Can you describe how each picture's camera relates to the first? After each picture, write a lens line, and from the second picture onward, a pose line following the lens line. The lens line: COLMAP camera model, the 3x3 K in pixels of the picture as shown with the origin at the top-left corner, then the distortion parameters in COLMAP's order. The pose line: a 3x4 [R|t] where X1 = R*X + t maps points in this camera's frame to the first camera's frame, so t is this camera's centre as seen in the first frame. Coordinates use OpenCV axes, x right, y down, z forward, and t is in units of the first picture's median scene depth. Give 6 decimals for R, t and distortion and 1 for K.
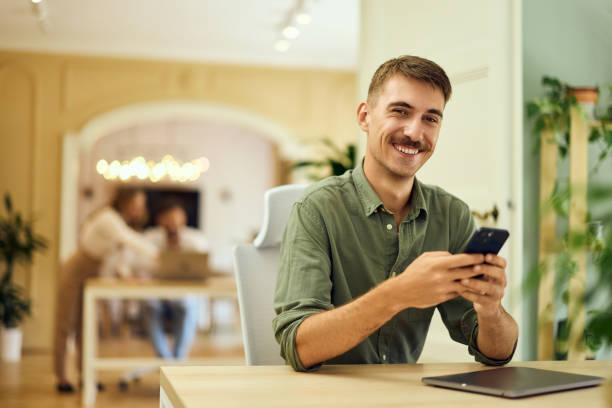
lens RADIAL K [[1013.9, 0, 306.0], [0, 1013.9, 204.0], [0, 0, 1]] dist [0.000724, -0.094217]
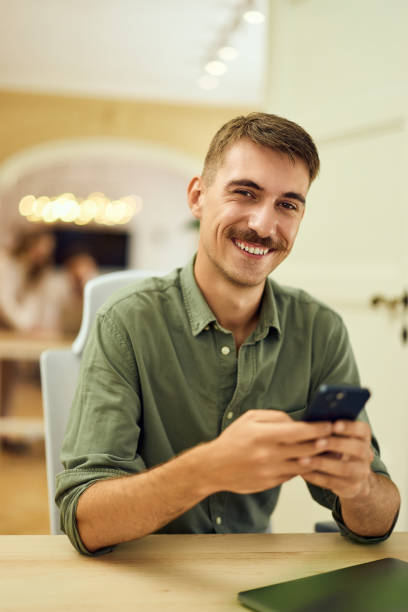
lens RADIAL K [[1013.9, 0, 205.8], [0, 1013.9, 289.4], [0, 0, 1]] dist [0.000724, -0.094217]
pose [[0.998834, 0.030305, -0.037592, 0.094878], [-0.028483, 0.998437, 0.048090, -0.056179], [0.038991, -0.046963, 0.998135, 0.276928]]
